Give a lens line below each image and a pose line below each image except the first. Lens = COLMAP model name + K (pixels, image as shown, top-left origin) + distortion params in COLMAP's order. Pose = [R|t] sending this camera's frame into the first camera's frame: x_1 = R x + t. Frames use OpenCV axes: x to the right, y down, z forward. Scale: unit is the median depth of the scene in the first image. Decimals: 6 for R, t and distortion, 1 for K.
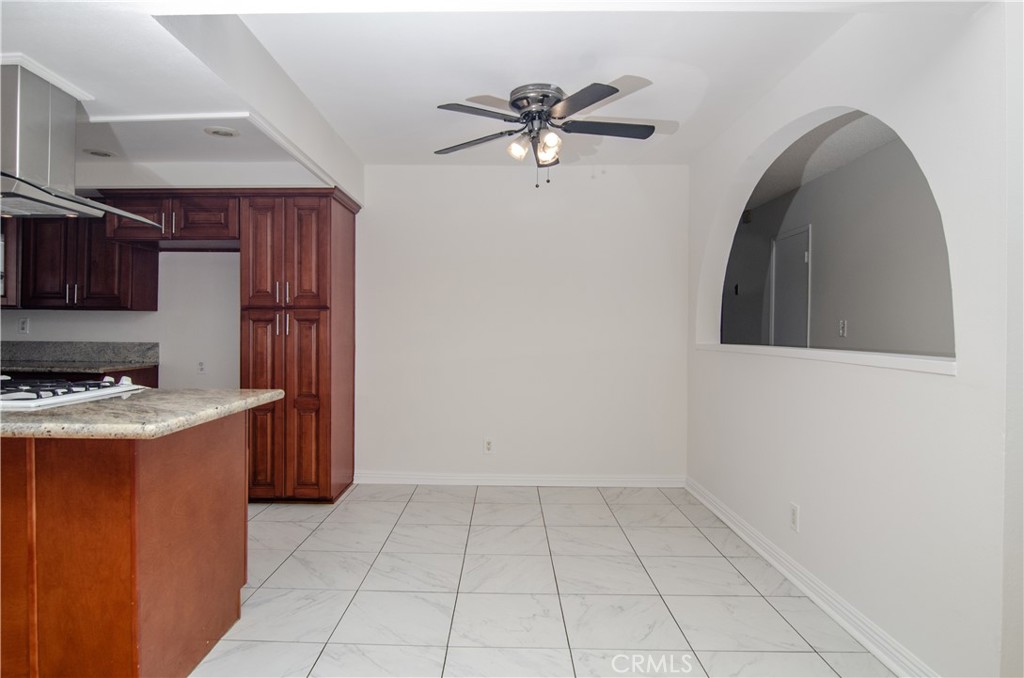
lens RADIAL K [[576.1, 0, 494.1], [0, 576.1, 333.7], [0, 0, 1]] dist [-0.004011, -0.015239]
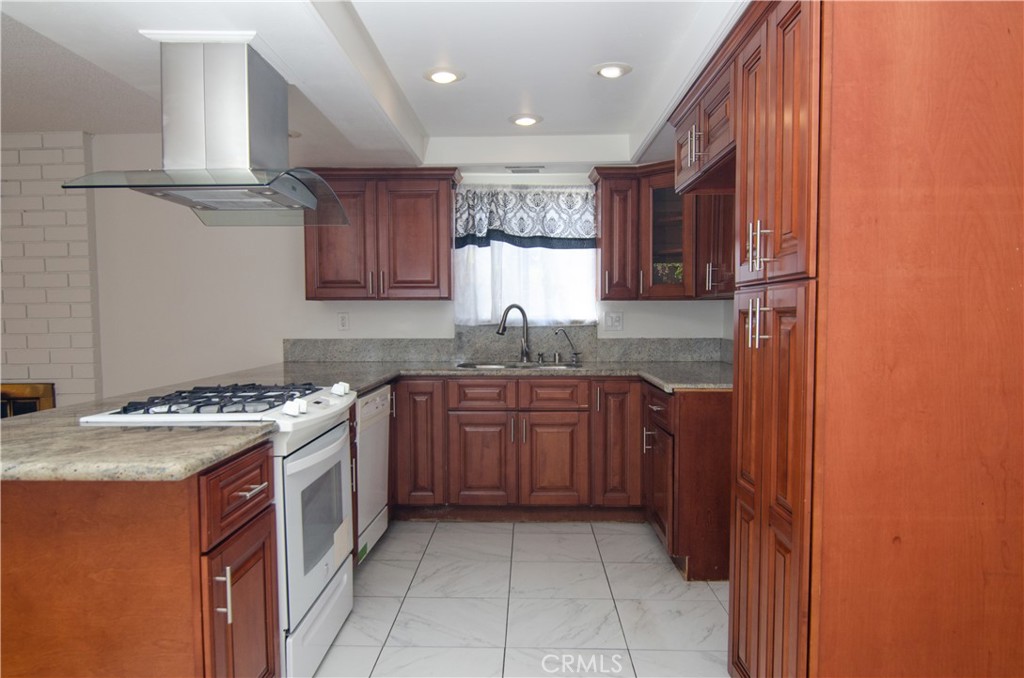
lens RADIAL K [[699.1, 0, 508.8], [0, 699.1, 354.5], [0, 0, 1]] dist [-0.005209, -0.002521]
pose [[-0.011230, 0.052900, -0.998537, 0.151371], [-0.001637, 0.998597, 0.052922, -0.020865], [0.999936, 0.002229, -0.011128, 0.821892]]
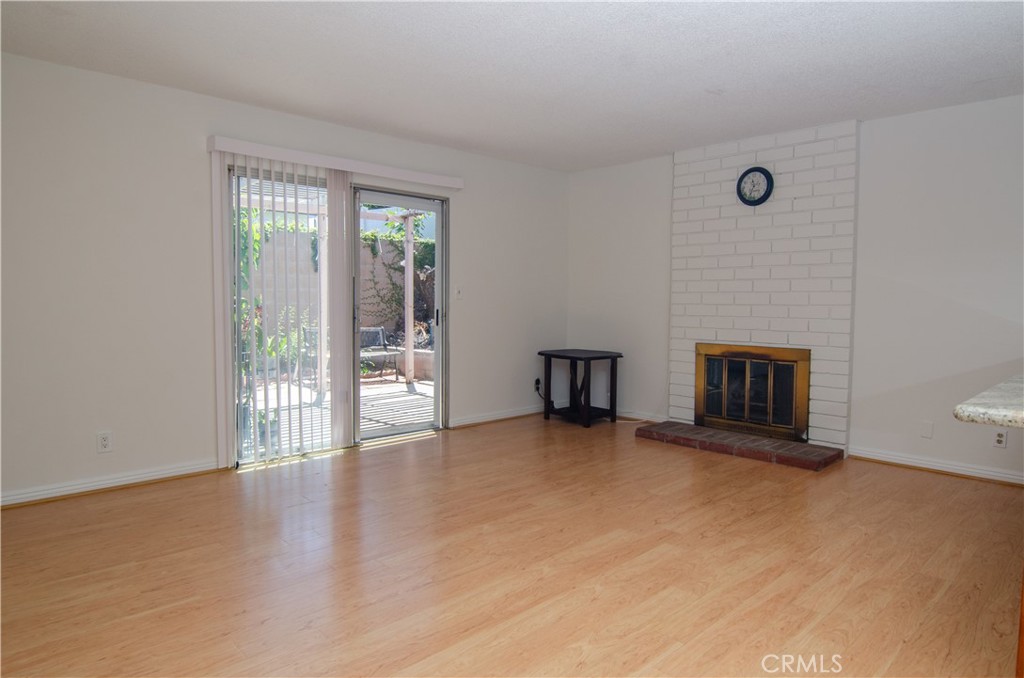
lens RADIAL K [[630.1, 0, 532.1], [0, 630.1, 335.3], [0, 0, 1]] dist [-0.001032, -0.000727]
pose [[-0.690135, 0.029863, -0.723064, 0.219267], [-0.020039, 0.997977, 0.060343, 0.003268], [0.723403, 0.056134, -0.688141, 0.468810]]
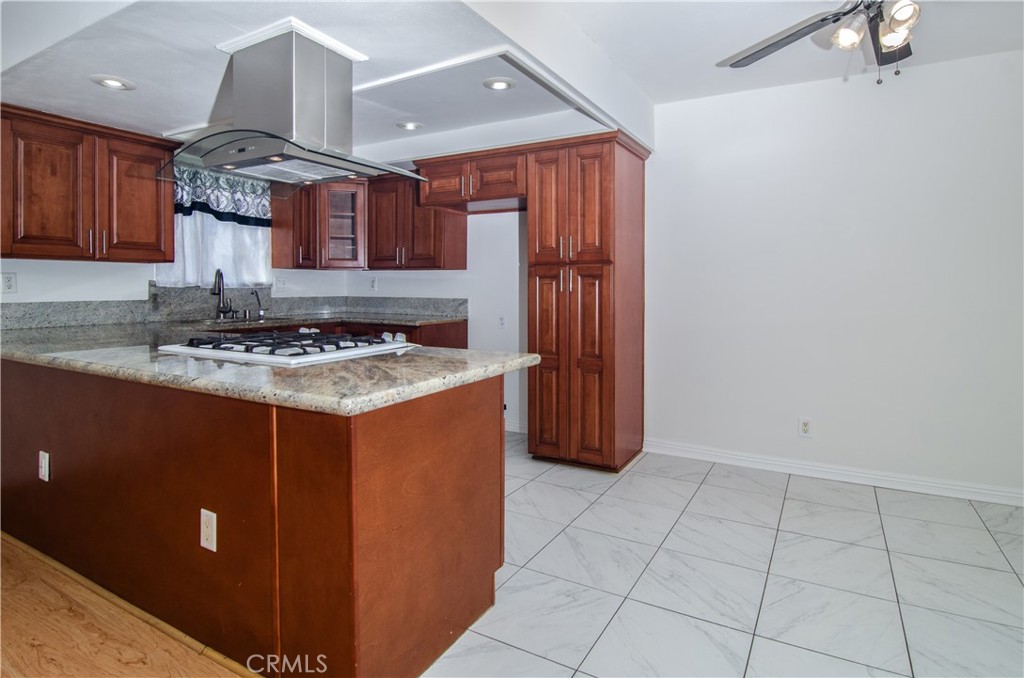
lens RADIAL K [[542.1, 0, 532.6], [0, 542.1, 295.9], [0, 0, 1]] dist [-0.015391, -0.002677]
pose [[0.886143, 0.002594, -0.463405, 0.002578], [0.002492, 0.999943, 0.010361, 0.000186], [0.463405, -0.010336, 0.886086, 0.169879]]
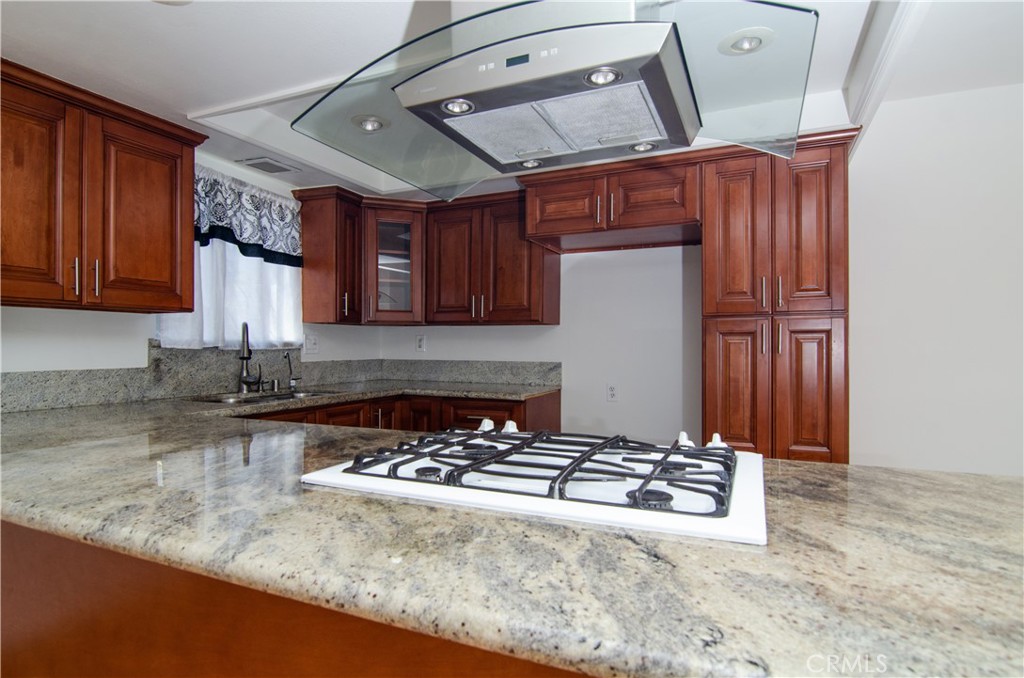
lens RADIAL K [[547.6, 0, 508.6], [0, 547.6, 348.2], [0, 0, 1]] dist [-0.014949, -0.001042]
pose [[0.916594, -0.004292, -0.399796, -0.391612], [0.004171, 0.999991, -0.001174, -0.005074], [0.399797, -0.000591, 0.916603, 0.273660]]
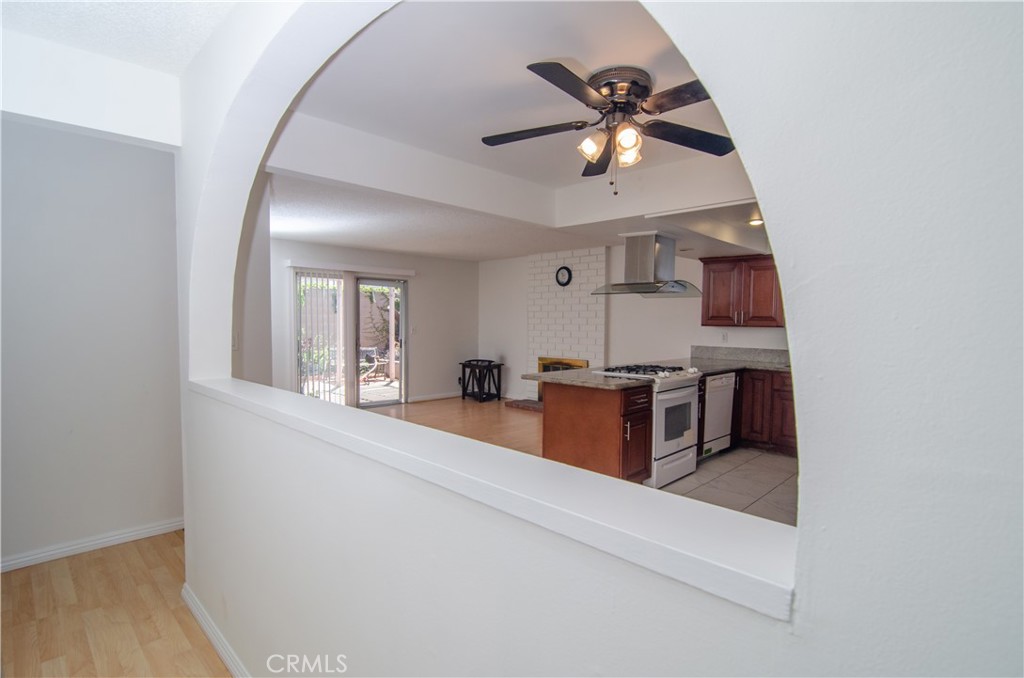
lens RADIAL K [[507.1, 0, 501.1], [0, 507.1, 348.9], [0, 0, 1]] dist [-0.001862, -0.000439]
pose [[-0.695076, 0.030036, -0.718308, 0.592492], [-0.017435, 0.998129, 0.058608, -0.059462], [0.718725, 0.053261, -0.693252, 1.132834]]
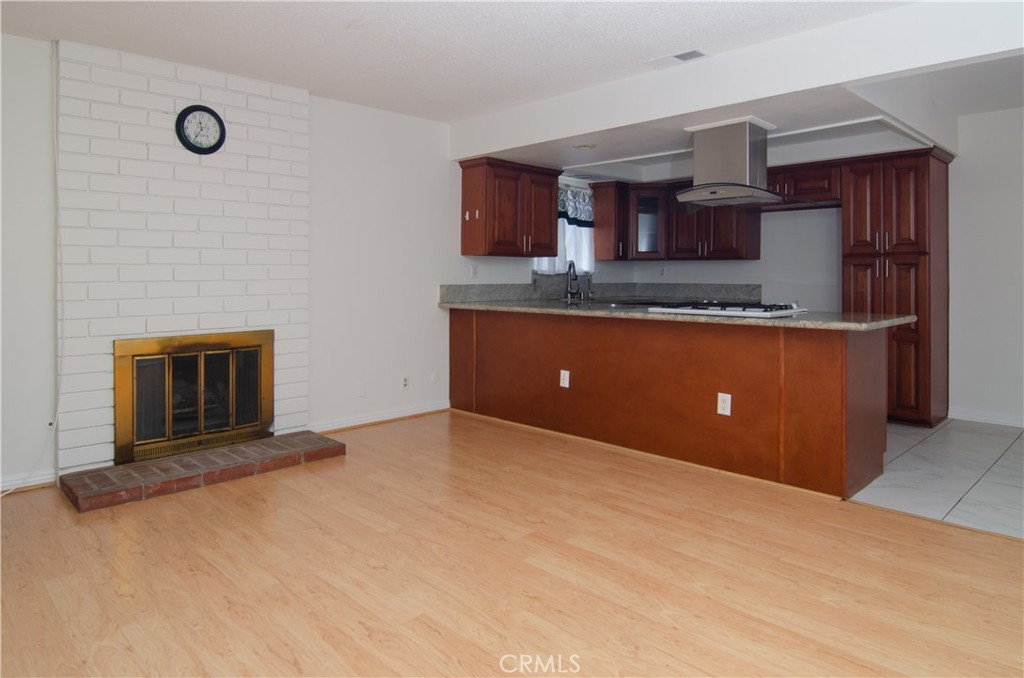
lens RADIAL K [[640.0, 0, 480.1], [0, 640.0, 274.3], [0, 0, 1]] dist [-0.006595, -0.004542]
pose [[0.693277, -0.008500, -0.720621, 0.005123], [0.000226, 0.999933, -0.011577, 0.011192], [0.720671, 0.007863, 0.693232, -0.502875]]
